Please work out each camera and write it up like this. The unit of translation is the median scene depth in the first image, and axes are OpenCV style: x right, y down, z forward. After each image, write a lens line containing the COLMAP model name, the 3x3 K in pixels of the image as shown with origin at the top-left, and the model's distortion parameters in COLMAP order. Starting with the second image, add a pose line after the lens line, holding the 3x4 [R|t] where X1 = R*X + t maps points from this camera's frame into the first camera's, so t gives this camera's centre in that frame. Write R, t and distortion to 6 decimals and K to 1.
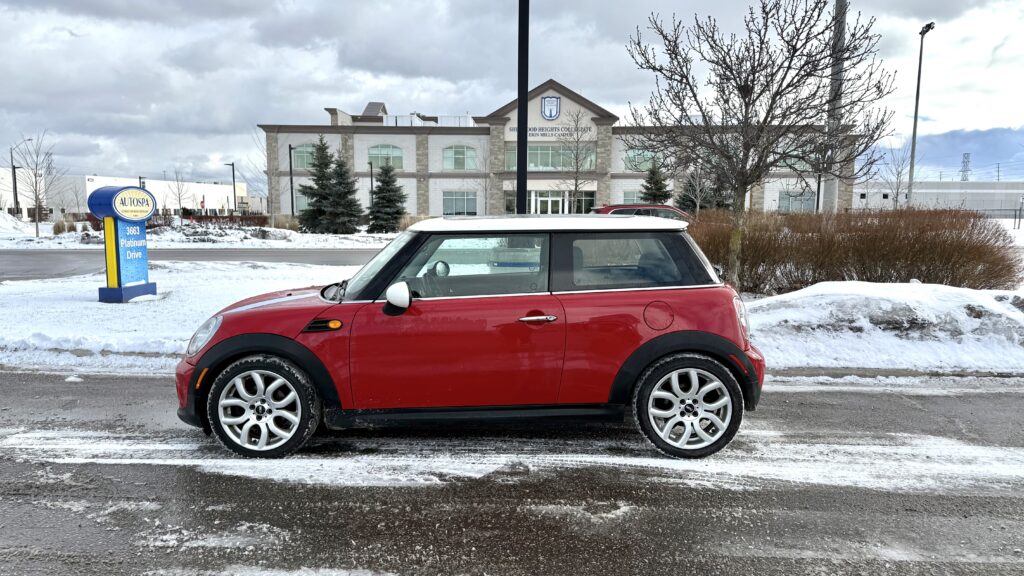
lens RADIAL K [[712.8, 0, 513.4], [0, 712.8, 291.6], [0, 0, 1]] dist [0.113085, -0.166341]
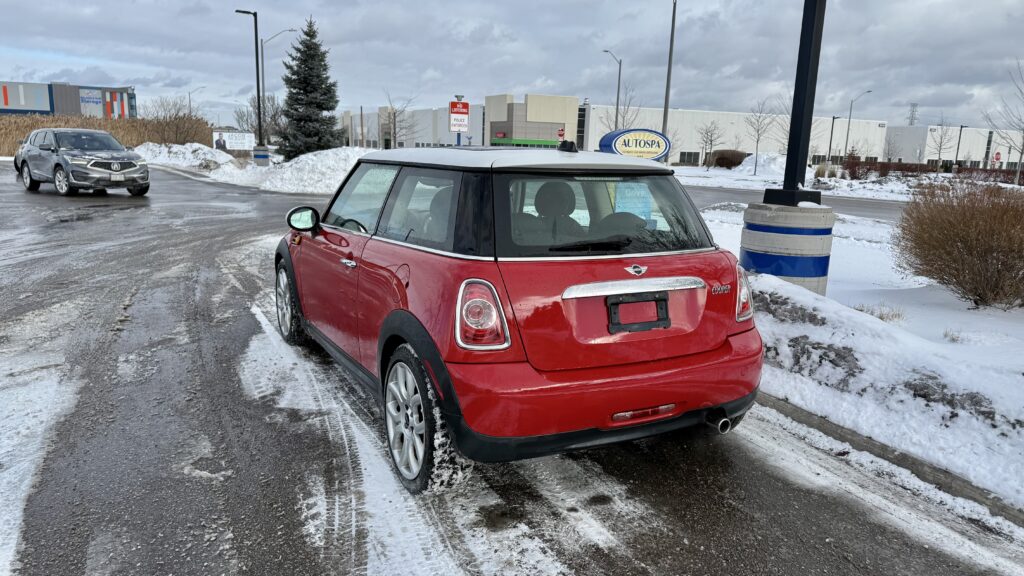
lens RADIAL K [[712.8, 0, 513.4], [0, 712.8, 291.6], [0, 0, 1]] dist [0.113085, -0.166341]
pose [[0.483992, 0.187880, -0.854665, 0.900122], [-0.131585, 0.981200, 0.141181, -0.078653], [0.865123, 0.044131, 0.499615, 0.747245]]
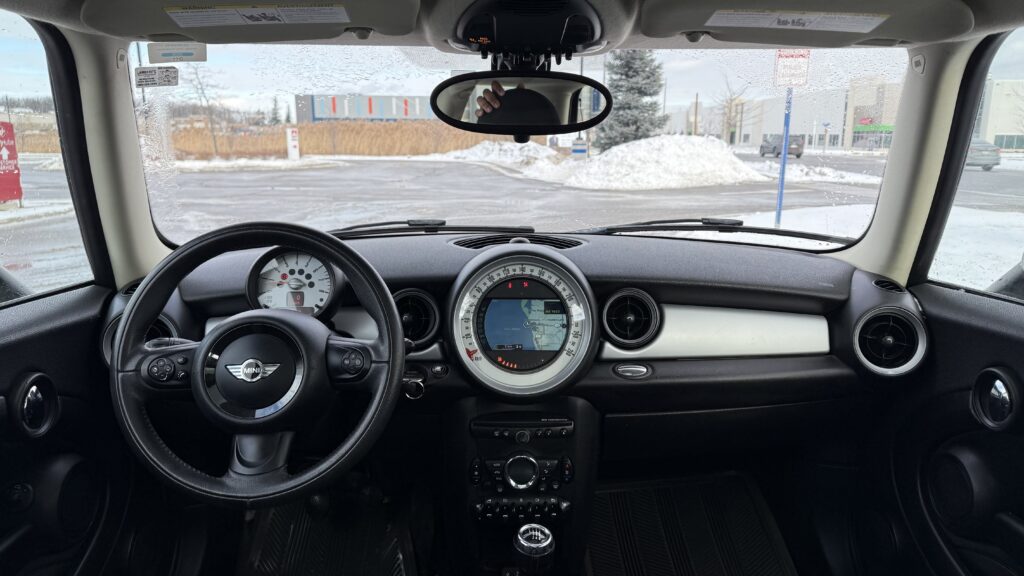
lens RADIAL K [[712.8, 0, 513.4], [0, 712.8, 291.6], [0, 0, 1]] dist [0.113085, -0.166341]
pose [[0.045922, 0.210477, -0.976520, 0.102608], [-0.119044, 0.971738, 0.203848, -0.064617], [0.991826, 0.106888, 0.069680, 1.182513]]
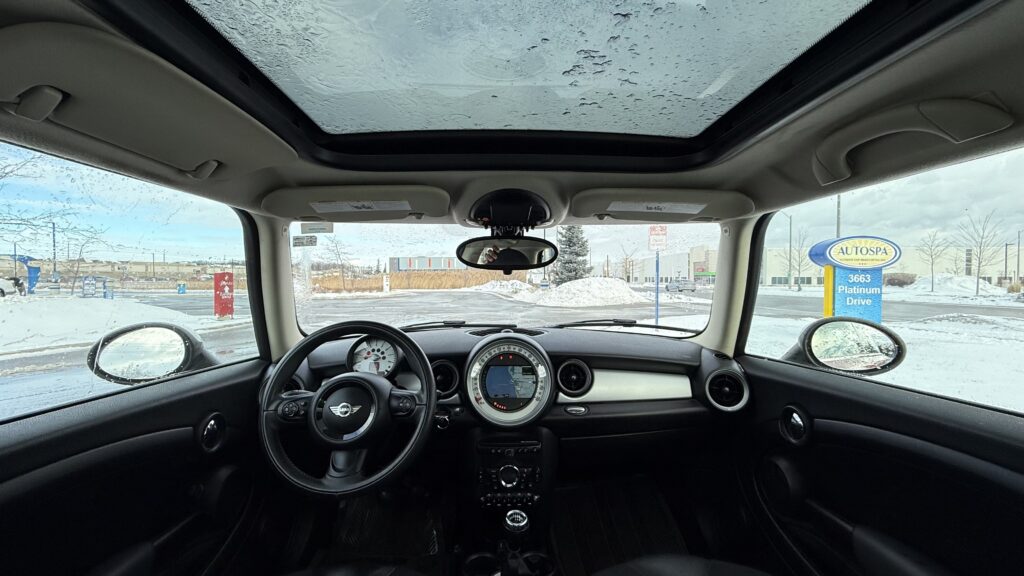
lens RADIAL K [[406.1, 0, 508.7], [0, 406.1, 287.3], [0, 0, 1]] dist [-0.000993, 0.000074]
pose [[0.047089, 0.020697, -0.998676, 0.090409], [-0.113184, 0.993457, 0.015252, -0.057560], [0.992458, 0.112316, 0.049124, 1.189894]]
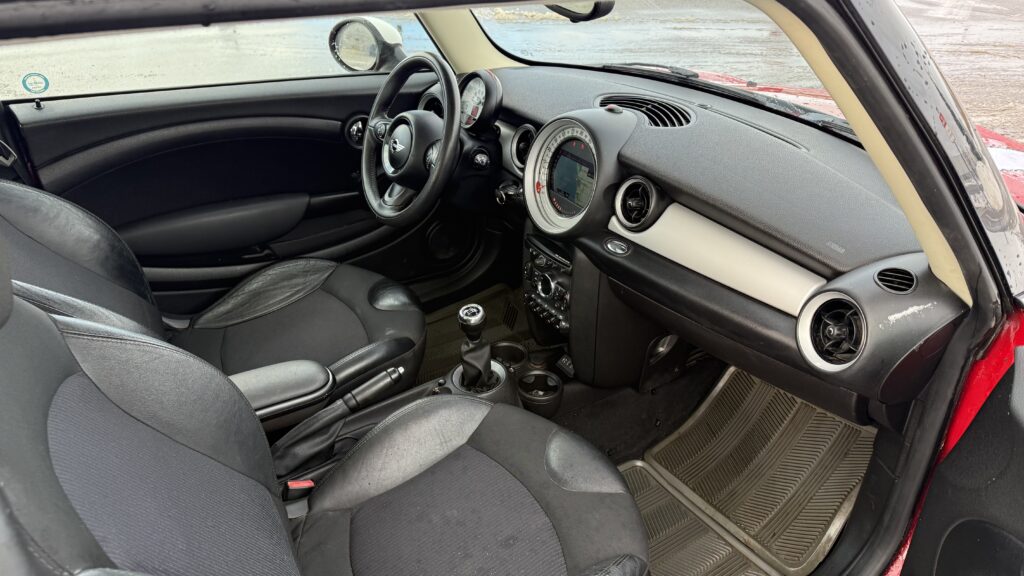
lens RADIAL K [[712.8, 0, 513.4], [0, 712.8, 291.6], [0, 0, 1]] dist [0.113085, -0.166341]
pose [[-0.837830, 0.264053, -0.477825, -0.018180], [-0.074011, 0.812230, 0.578623, -0.211741], [0.540891, 0.520152, -0.660968, 1.650110]]
